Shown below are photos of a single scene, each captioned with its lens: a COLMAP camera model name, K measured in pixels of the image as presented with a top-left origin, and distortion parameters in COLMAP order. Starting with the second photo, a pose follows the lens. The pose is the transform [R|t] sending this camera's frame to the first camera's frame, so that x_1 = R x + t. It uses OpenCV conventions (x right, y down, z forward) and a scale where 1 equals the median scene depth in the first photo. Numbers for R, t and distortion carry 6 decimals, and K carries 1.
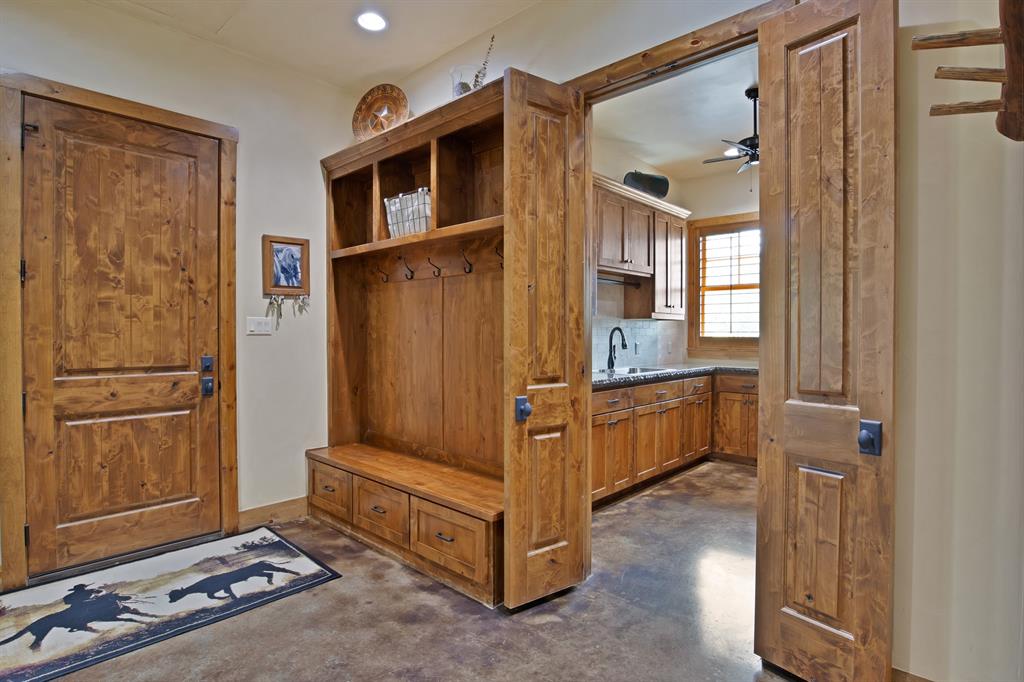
lens RADIAL K [[519.1, 0, 540.9], [0, 519.1, 341.2], [0, 0, 1]] dist [-0.072220, 0.000276]
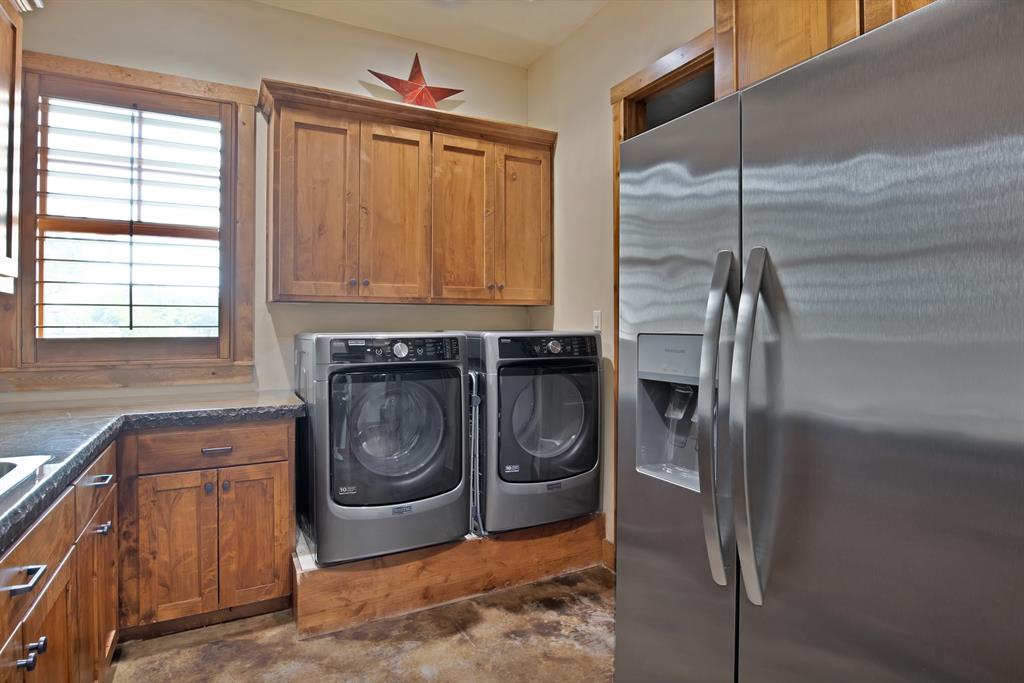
lens RADIAL K [[537.1, 0, 512.0], [0, 537.1, 325.0], [0, 0, 1]] dist [-0.033562, 0.002035]
pose [[0.351107, -0.000456, 0.936335, 0.067746], [0.016070, 0.999856, -0.005539, -0.012224], [-0.936198, 0.016992, 0.351063, 0.589827]]
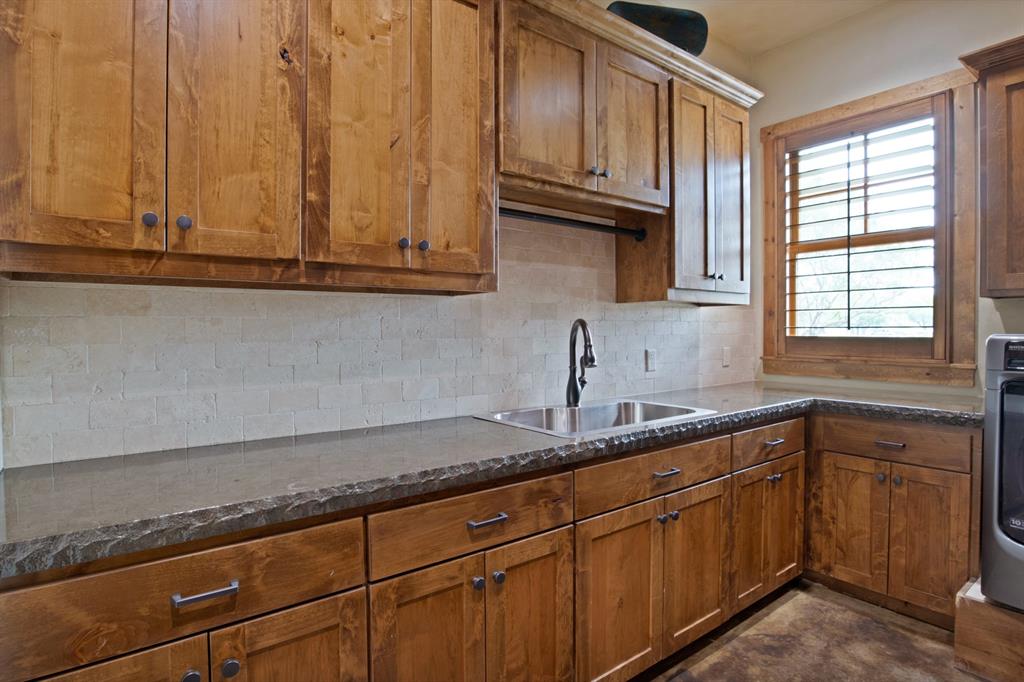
lens RADIAL K [[540.1, 0, 515.0], [0, 540.1, 341.0], [0, 0, 1]] dist [-0.035280, 0.002137]
pose [[0.978893, -0.002749, -0.204354, 0.168743], [0.004349, 0.999963, 0.007381, -0.009949], [0.204326, -0.008113, 0.978869, 0.455815]]
